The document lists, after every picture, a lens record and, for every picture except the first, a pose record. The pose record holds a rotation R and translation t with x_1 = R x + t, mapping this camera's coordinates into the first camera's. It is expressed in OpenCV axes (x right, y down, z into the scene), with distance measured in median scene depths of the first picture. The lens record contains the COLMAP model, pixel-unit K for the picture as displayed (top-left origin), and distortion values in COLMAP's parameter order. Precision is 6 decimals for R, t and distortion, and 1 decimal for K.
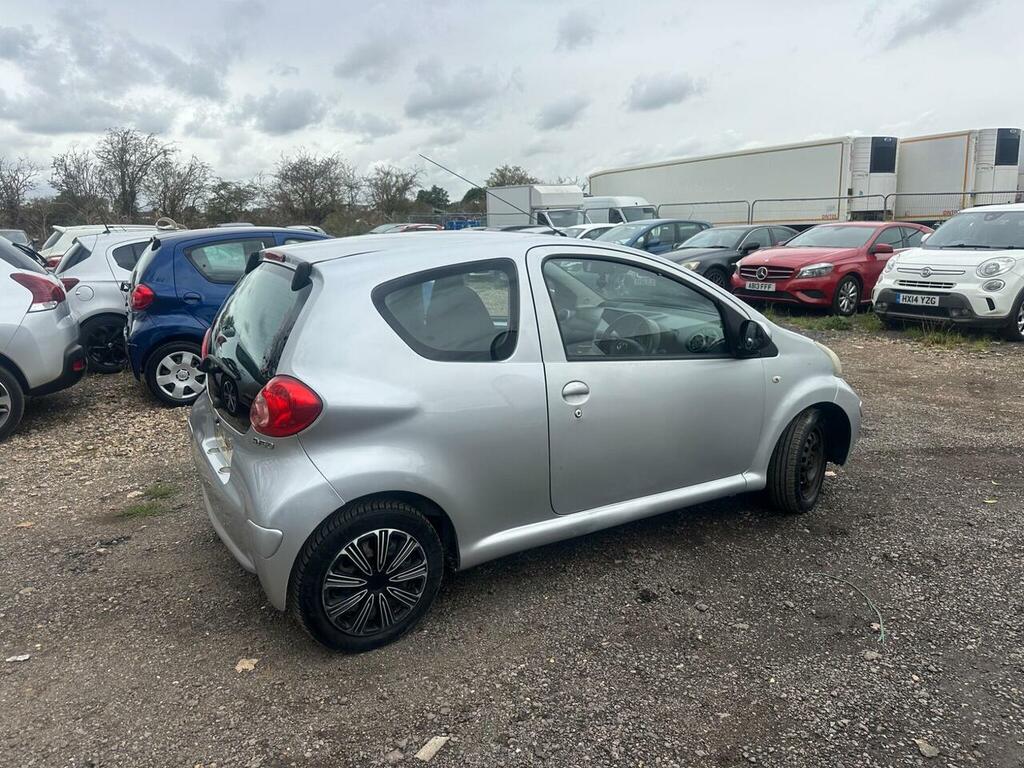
lens RADIAL K [[718.8, 0, 514.3], [0, 718.8, 382.4], [0, 0, 1]] dist [0.051821, -0.067359]
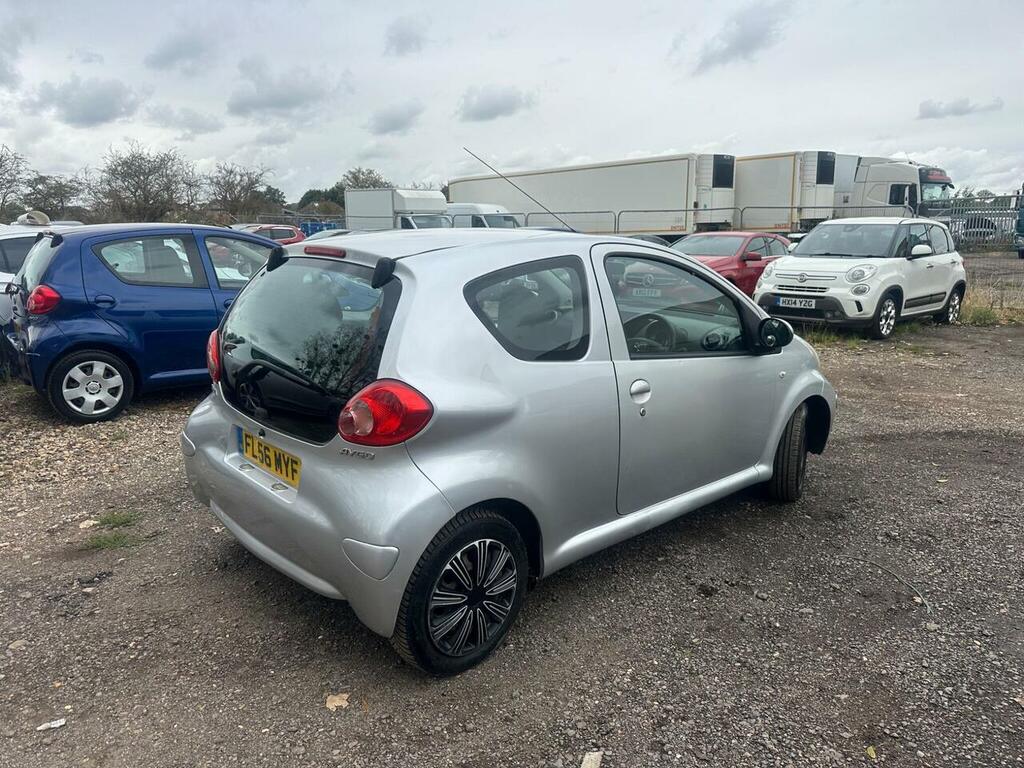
lens RADIAL K [[720.6, 0, 508.8], [0, 720.6, 375.1], [0, 0, 1]] dist [0.044693, -0.054534]
pose [[0.978687, -0.022281, 0.204146, -0.250971], [0.026047, 0.999536, -0.015775, 0.003051], [-0.203700, 0.020756, 0.978813, 0.048484]]
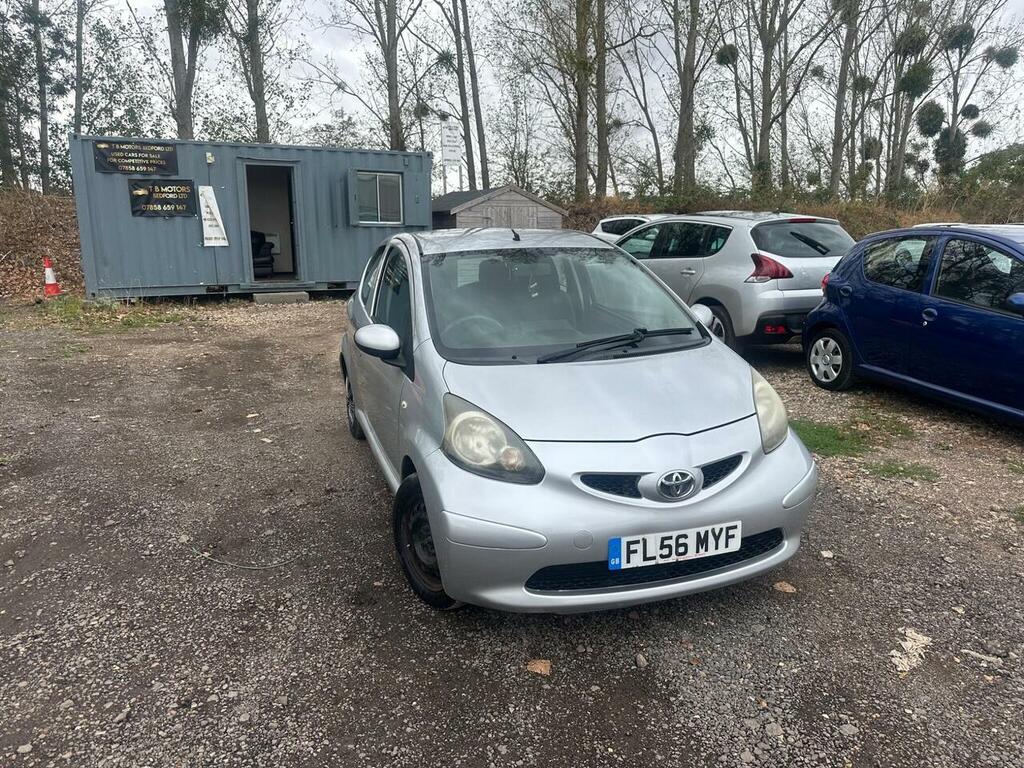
lens RADIAL K [[732.0, 0, 508.1], [0, 732.0, 382.0], [0, 0, 1]] dist [0.043716, -0.058986]
pose [[-0.220187, 0.225063, -0.949139, 1.213447], [-0.213336, 0.938353, 0.271996, -0.309321], [0.951843, 0.262376, -0.158599, 1.296204]]
